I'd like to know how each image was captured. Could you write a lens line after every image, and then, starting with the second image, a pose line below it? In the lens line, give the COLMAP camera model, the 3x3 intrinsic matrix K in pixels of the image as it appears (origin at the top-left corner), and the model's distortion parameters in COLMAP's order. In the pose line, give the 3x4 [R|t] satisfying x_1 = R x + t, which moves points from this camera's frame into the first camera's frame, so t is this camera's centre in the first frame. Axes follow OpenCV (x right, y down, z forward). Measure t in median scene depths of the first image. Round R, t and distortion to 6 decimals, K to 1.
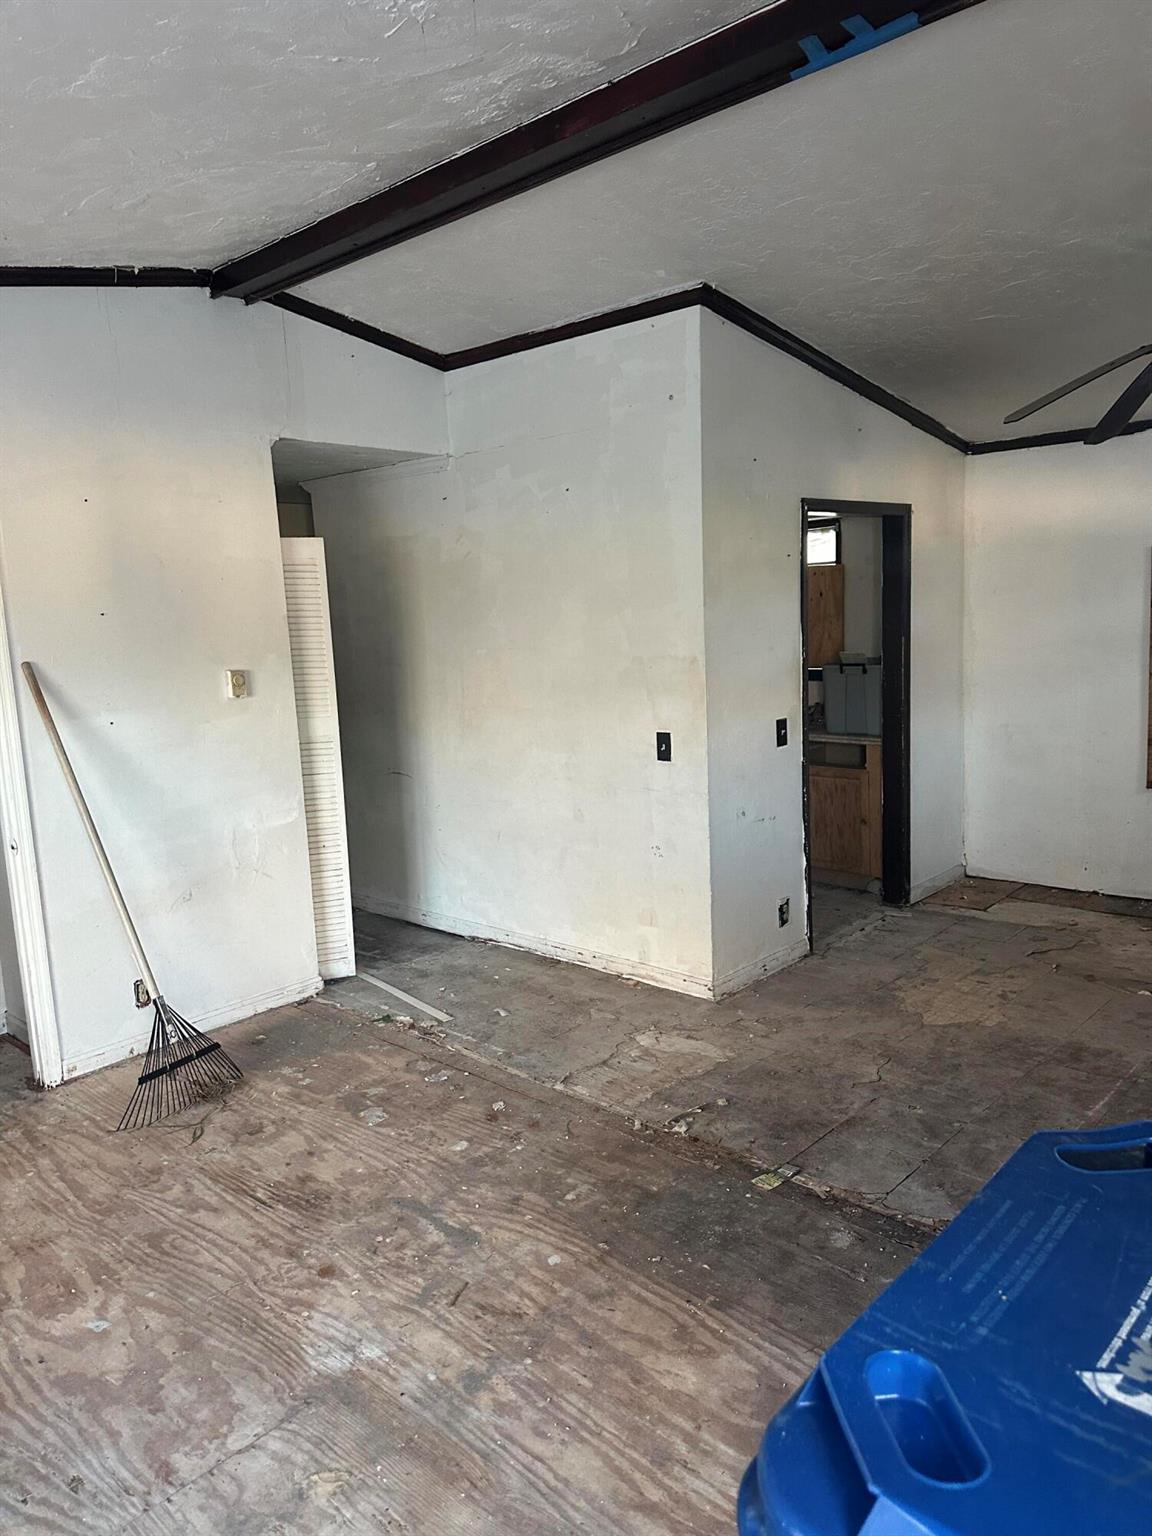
lens RADIAL K [[1084.6, 0, 575.8], [0, 1084.6, 766.4], [0, 0, 1]] dist [0.008143, -0.011833]
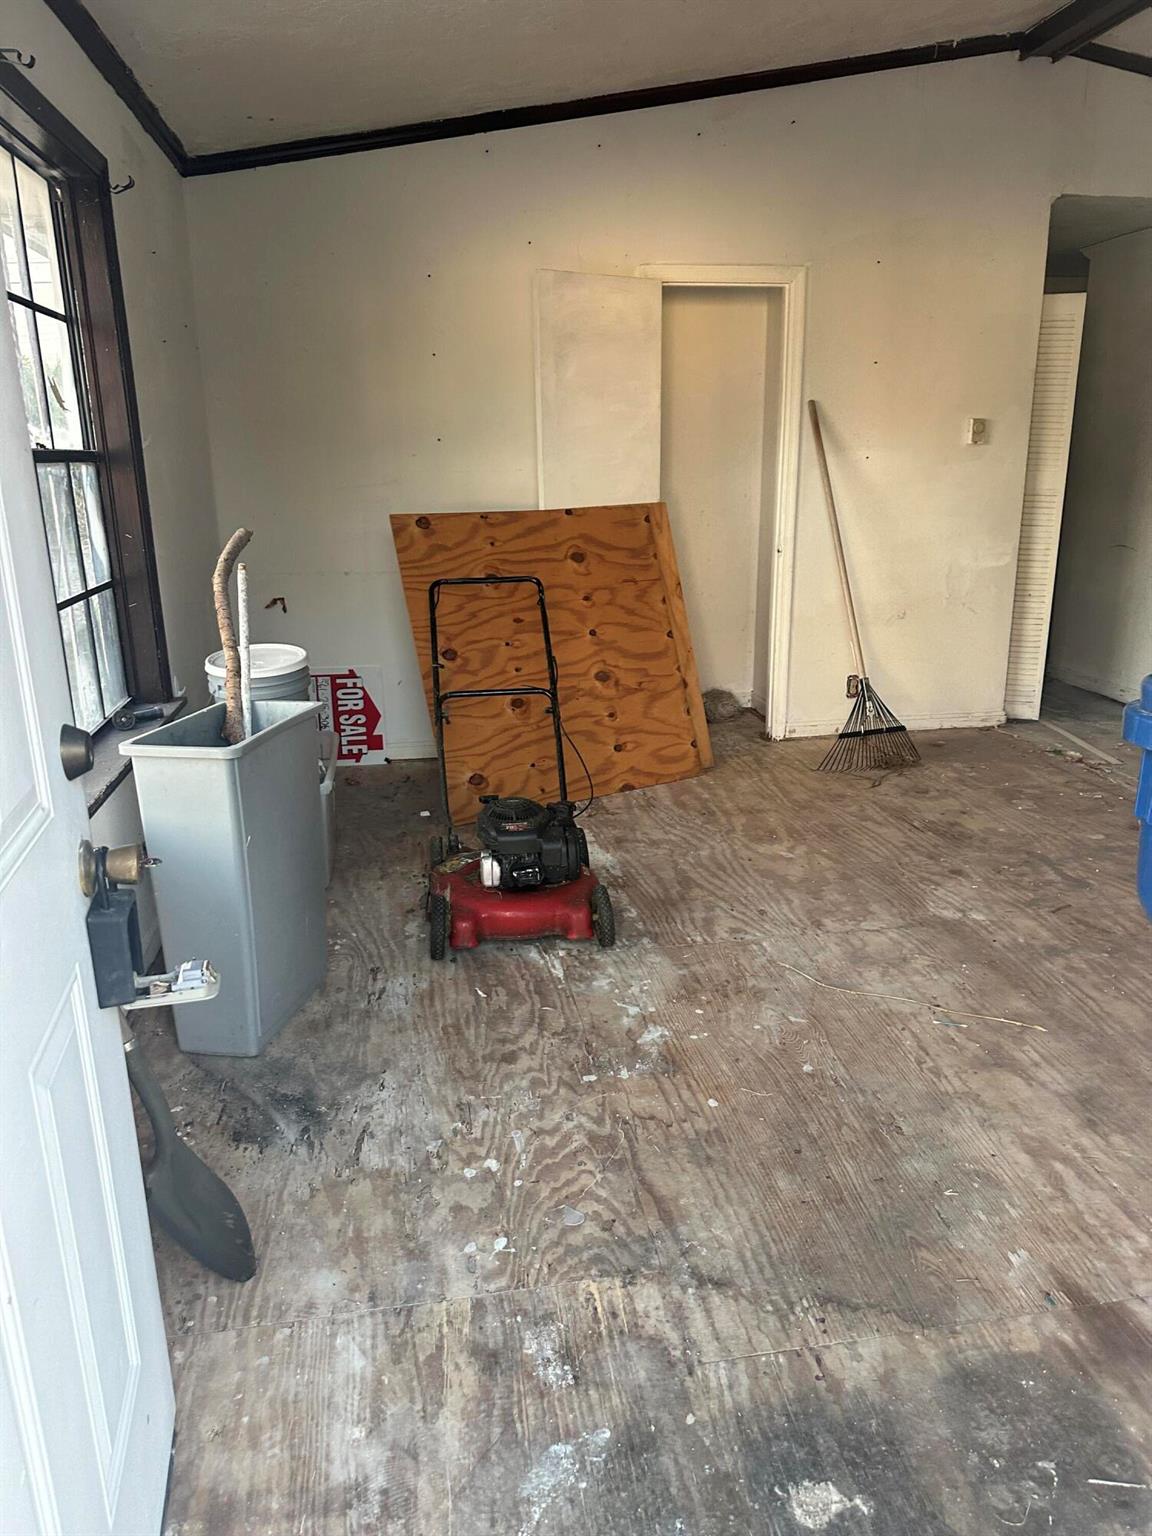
lens RADIAL K [[1084.6, 0, 587.6], [0, 1084.6, 756.0], [0, 0, 1]] dist [0.008143, -0.011833]
pose [[0.793291, 0.200908, -0.574740, 0.093145], [-0.119038, 0.976949, 0.177202, 0.116127], [0.597093, -0.072157, 0.798920, -0.183165]]
